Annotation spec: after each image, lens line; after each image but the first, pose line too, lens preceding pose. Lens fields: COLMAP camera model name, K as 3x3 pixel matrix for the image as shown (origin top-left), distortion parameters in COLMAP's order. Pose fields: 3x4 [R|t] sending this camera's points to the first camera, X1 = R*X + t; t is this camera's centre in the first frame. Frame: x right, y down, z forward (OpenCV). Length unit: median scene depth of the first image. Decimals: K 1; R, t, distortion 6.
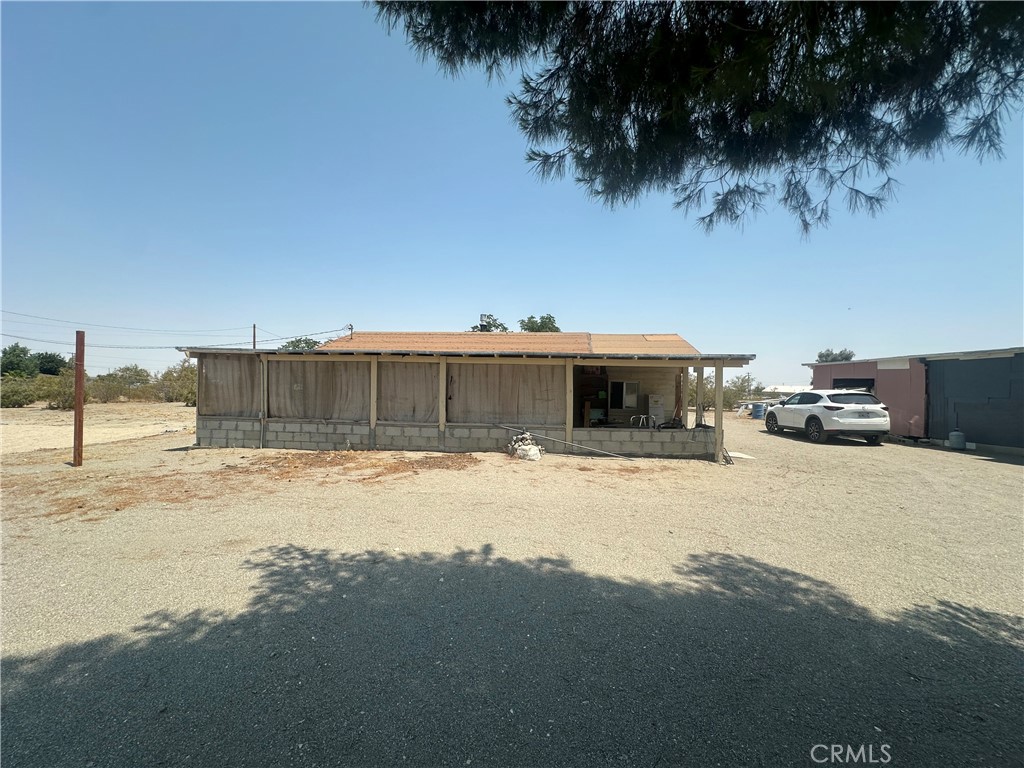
lens RADIAL K [[407.7, 0, 512.0], [0, 407.7, 384.0], [0, 0, 1]] dist [-0.000160, 0.000022]
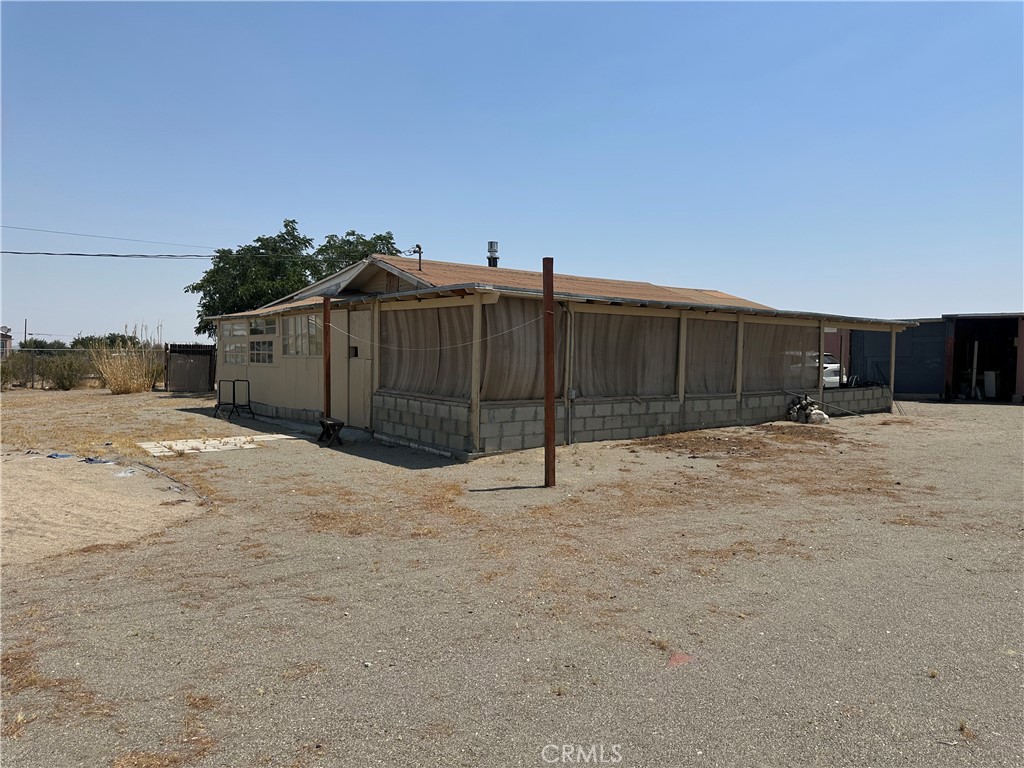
lens RADIAL K [[710.9, 0, 512.0], [0, 710.9, 384.0], [0, 0, 1]] dist [0.190373, -0.370666]
pose [[0.729610, -0.042978, 0.682512, -1.508602], [-0.015120, 0.996766, 0.078930, -0.032802], [-0.683696, -0.067907, 0.726600, 0.220959]]
